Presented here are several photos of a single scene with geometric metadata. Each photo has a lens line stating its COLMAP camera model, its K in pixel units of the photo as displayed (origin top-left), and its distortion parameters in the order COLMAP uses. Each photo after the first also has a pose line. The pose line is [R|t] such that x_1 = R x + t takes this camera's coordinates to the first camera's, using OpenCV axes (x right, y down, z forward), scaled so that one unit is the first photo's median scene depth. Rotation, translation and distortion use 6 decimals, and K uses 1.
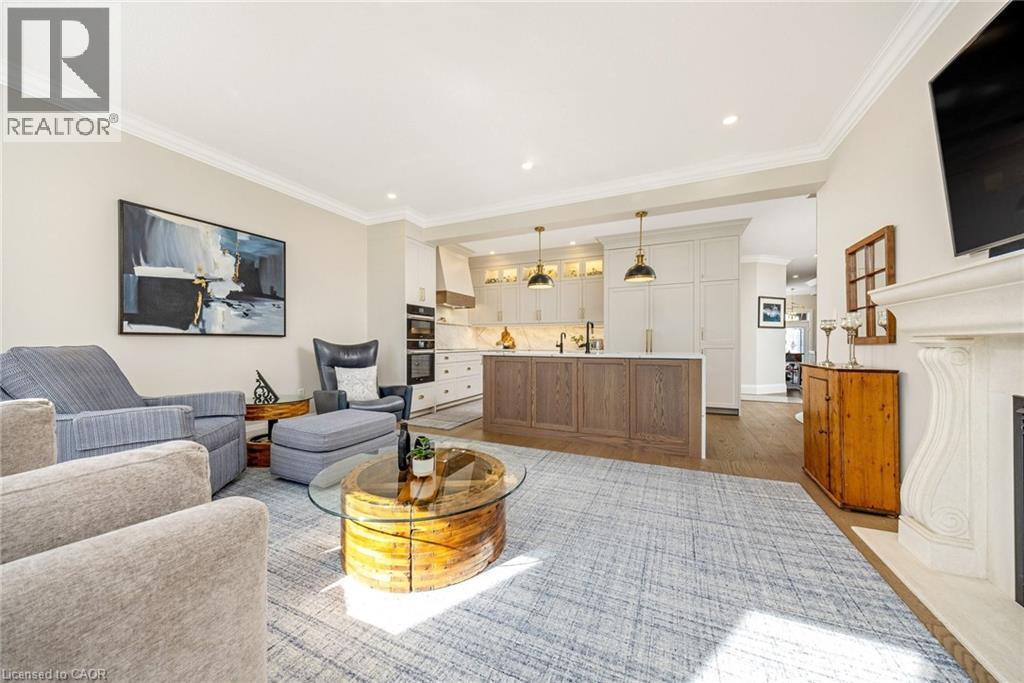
lens RADIAL K [[356.5, 0, 512.0], [0, 356.5, 341.5], [0, 0, 1]] dist [-0.000086, -0.000078]
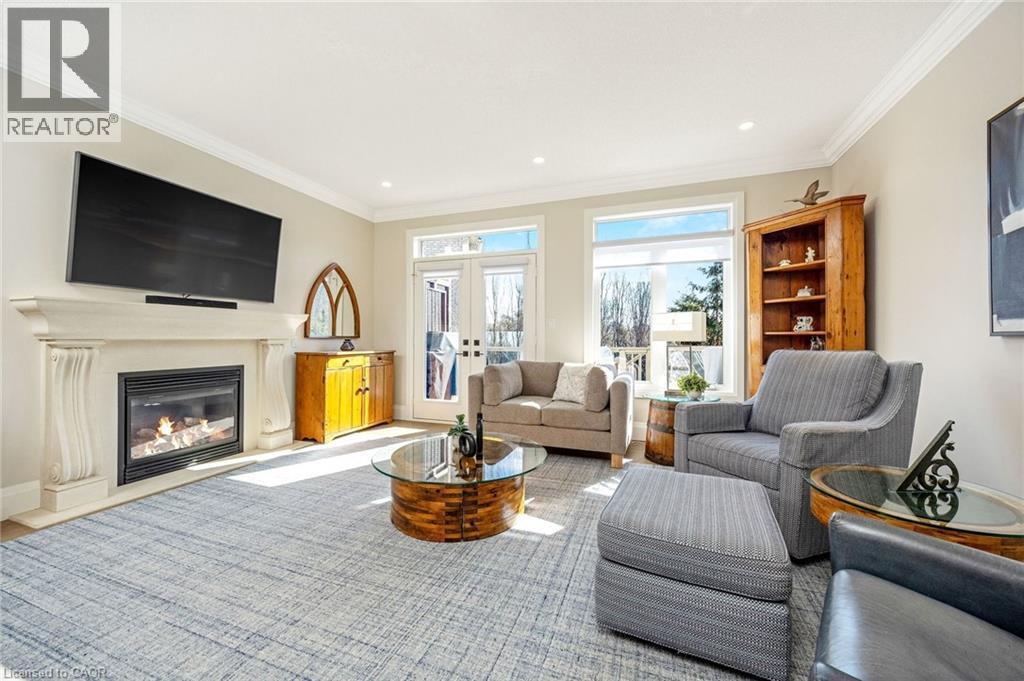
lens RADIAL K [[393.8, 0, 512.0], [0, 393.8, 340.5], [0, 0, 1]] dist [-0.001091, -0.000271]
pose [[-0.996845, -0.003360, -0.079303, -0.152156], [-0.003390, 0.999994, 0.000236, -0.007171], [0.079301, 0.000504, -0.996851, 1.146942]]
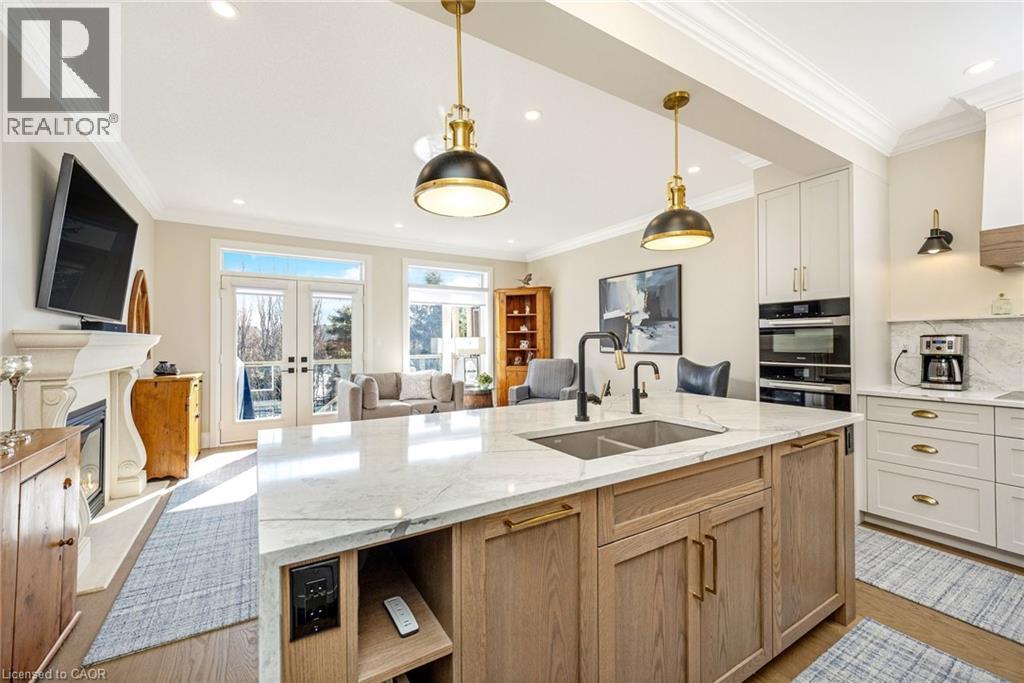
lens RADIAL K [[415.7, 0, 512.0], [0, 415.7, 341.5], [0, 0, 1]] dist [0.000611, 0.000035]
pose [[-0.548722, -0.000965, -0.836004, 0.658806], [0.006096, 0.999968, -0.005155, -0.049591], [0.835983, -0.007925, -0.548699, 1.271061]]
